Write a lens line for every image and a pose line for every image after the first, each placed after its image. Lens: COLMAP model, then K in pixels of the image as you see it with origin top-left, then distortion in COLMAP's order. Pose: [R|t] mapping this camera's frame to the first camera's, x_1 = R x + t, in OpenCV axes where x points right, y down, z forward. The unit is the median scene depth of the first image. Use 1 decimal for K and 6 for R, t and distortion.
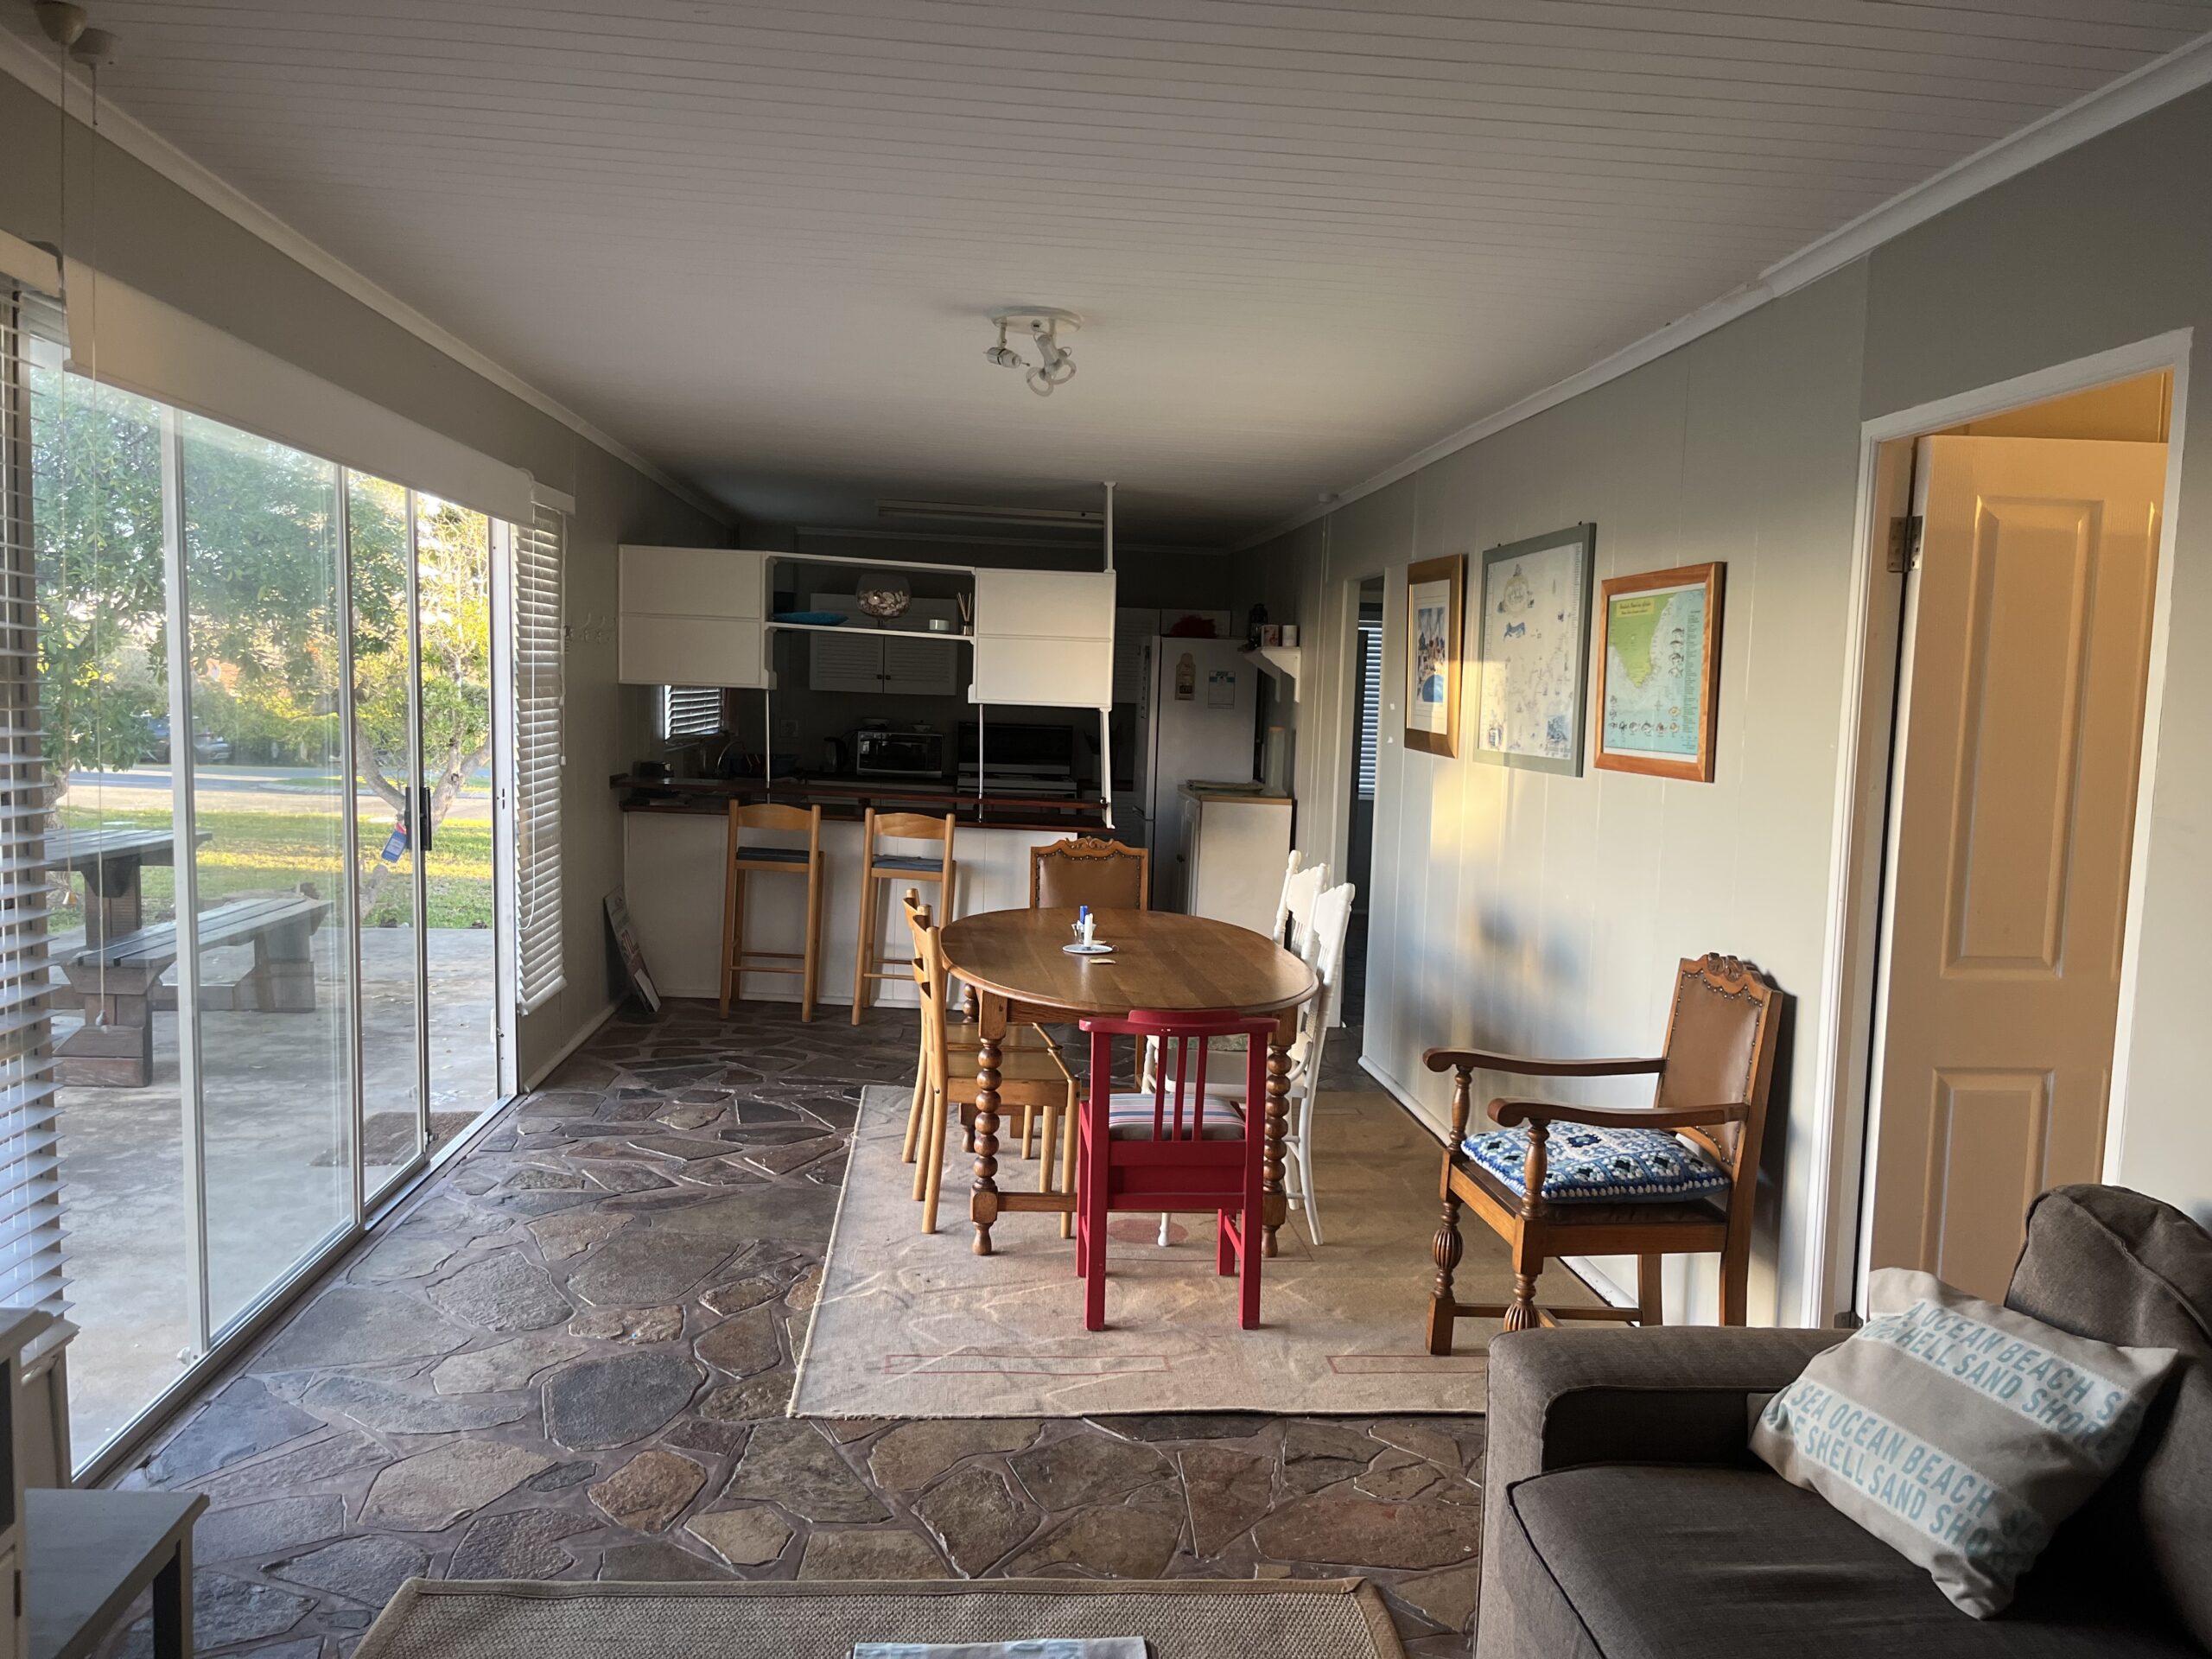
lens RADIAL K [[1689.4, 0, 1091.8], [0, 1689.4, 838.7], [0, 0, 1]] dist [0.039365, -0.030819]
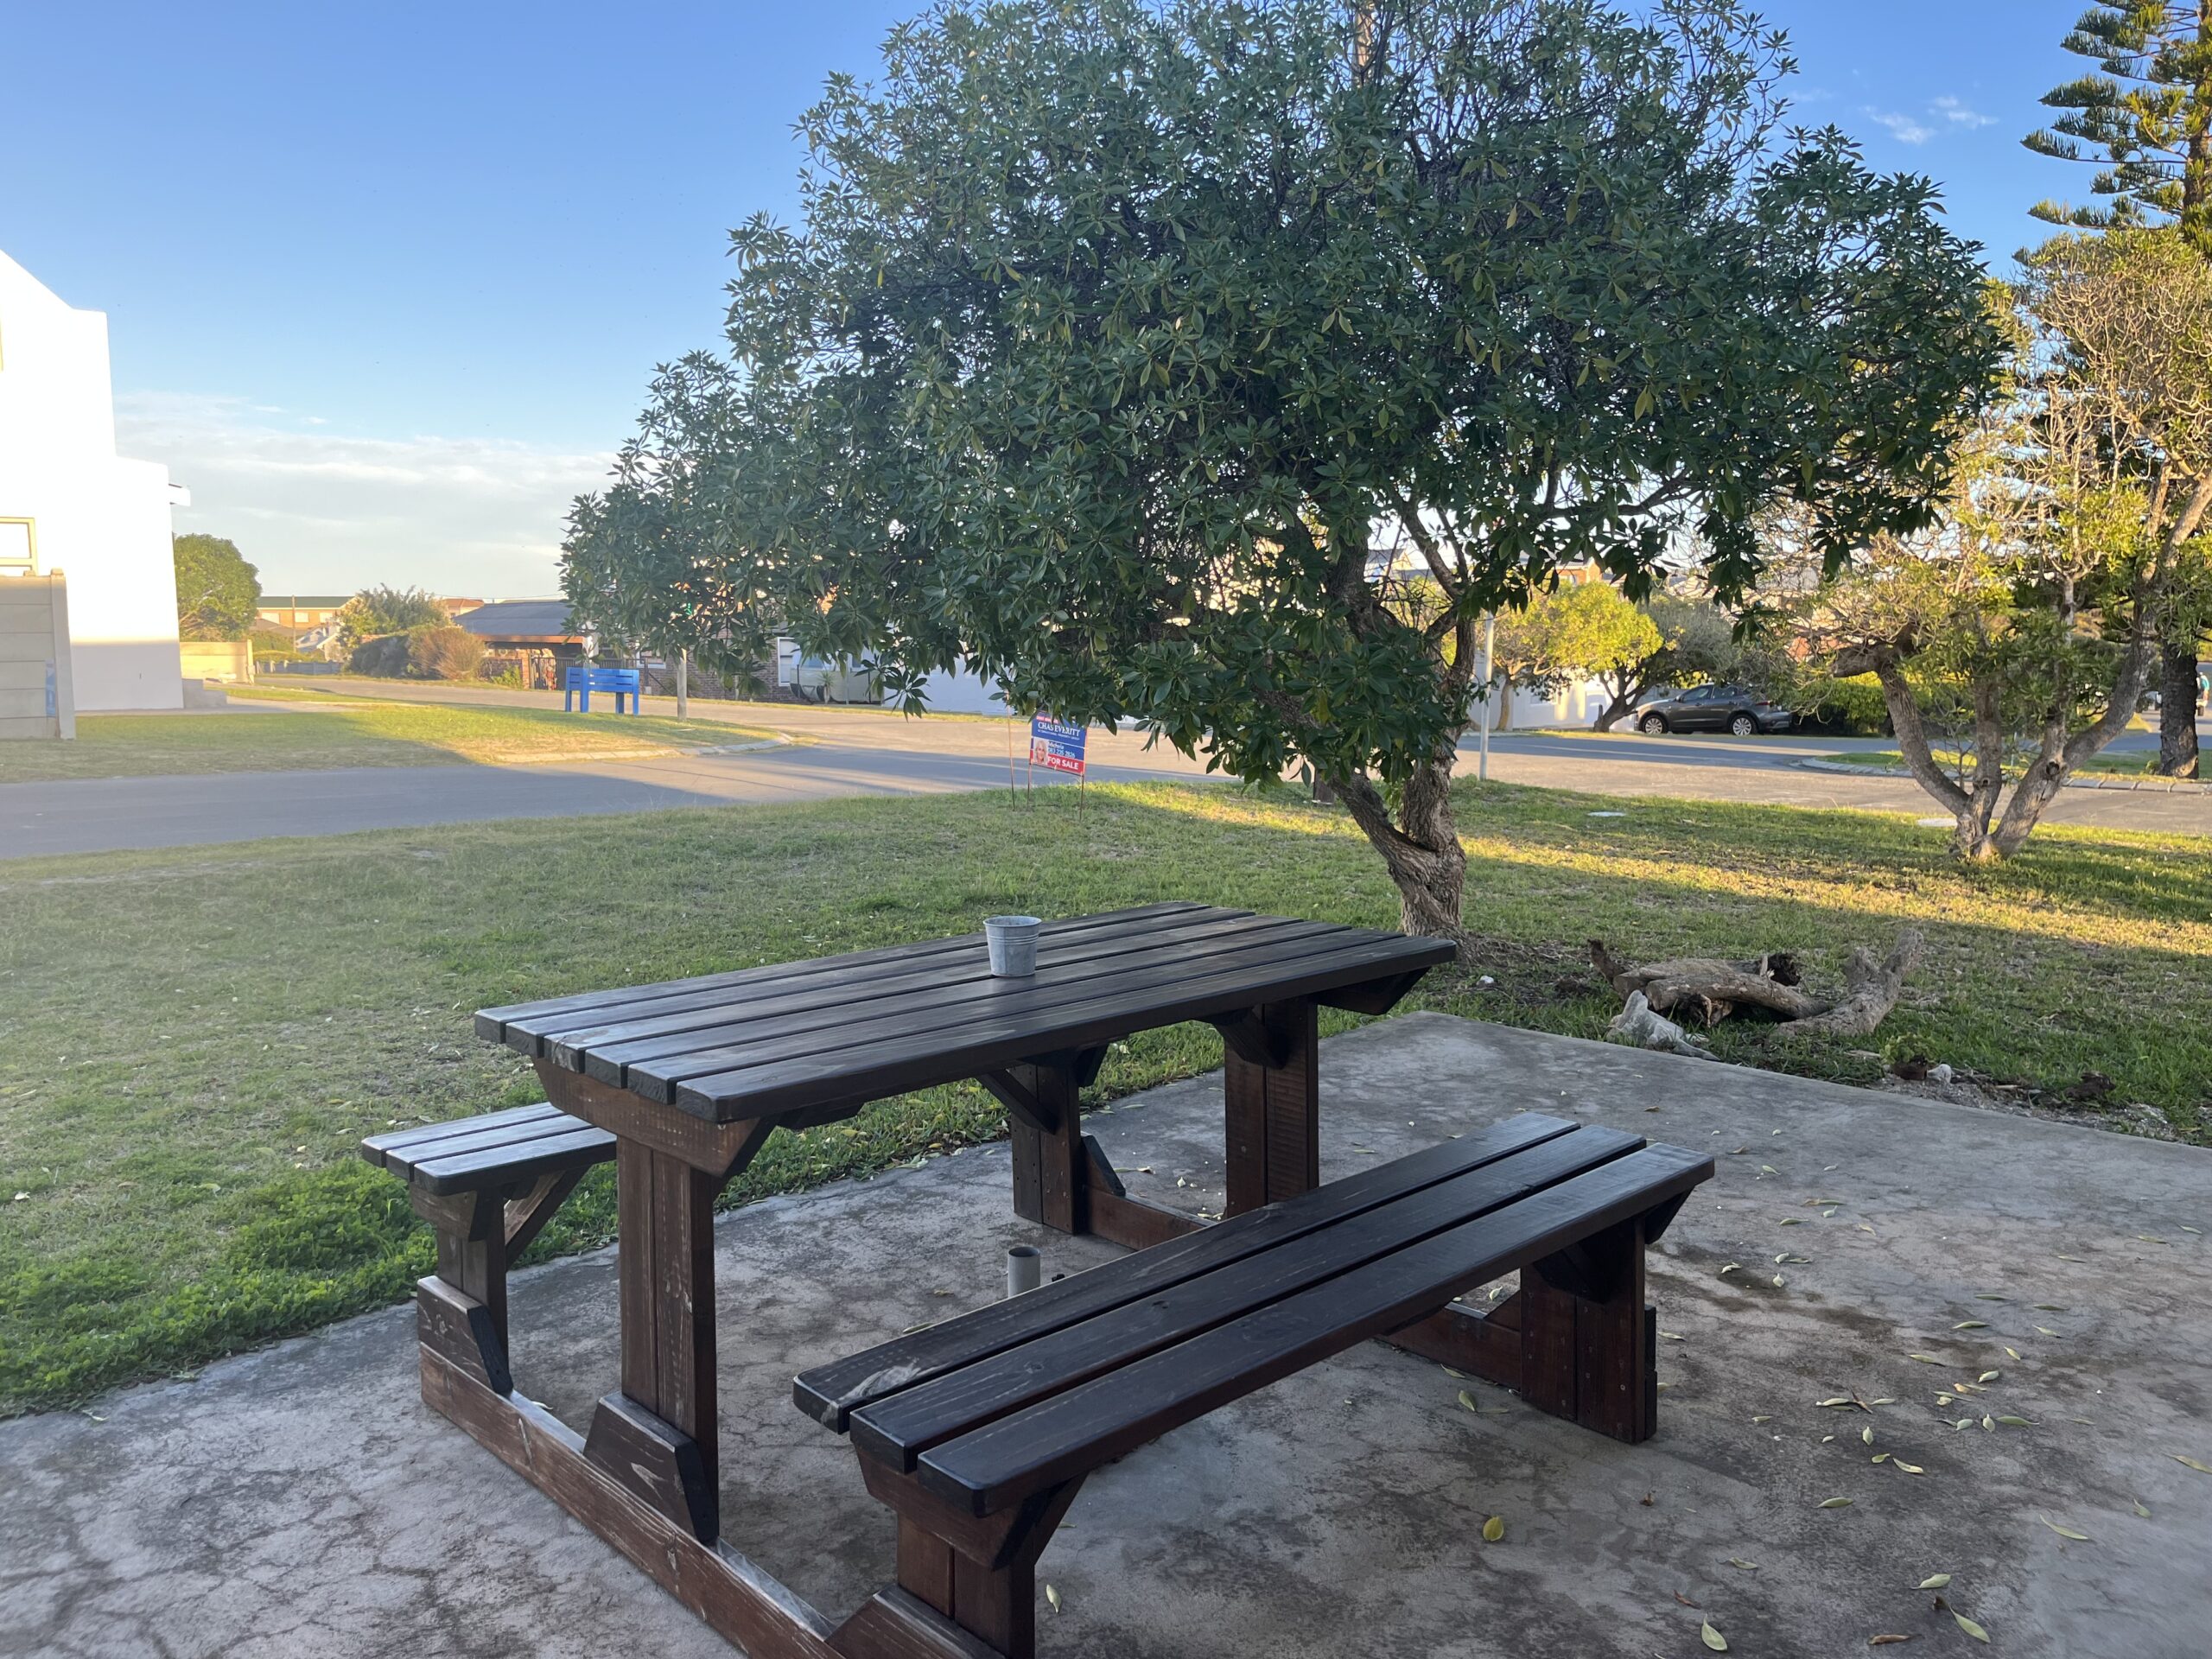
lens RADIAL K [[1689.4, 0, 1088.0], [0, 1689.4, 822.4], [0, 0, 1]] dist [0.039365, -0.030819]
pose [[0.645687, 0.047676, -0.762112, -0.121970], [-0.039916, 0.998792, 0.028664, -0.020253], [0.762558, 0.011913, 0.646810, 0.314237]]
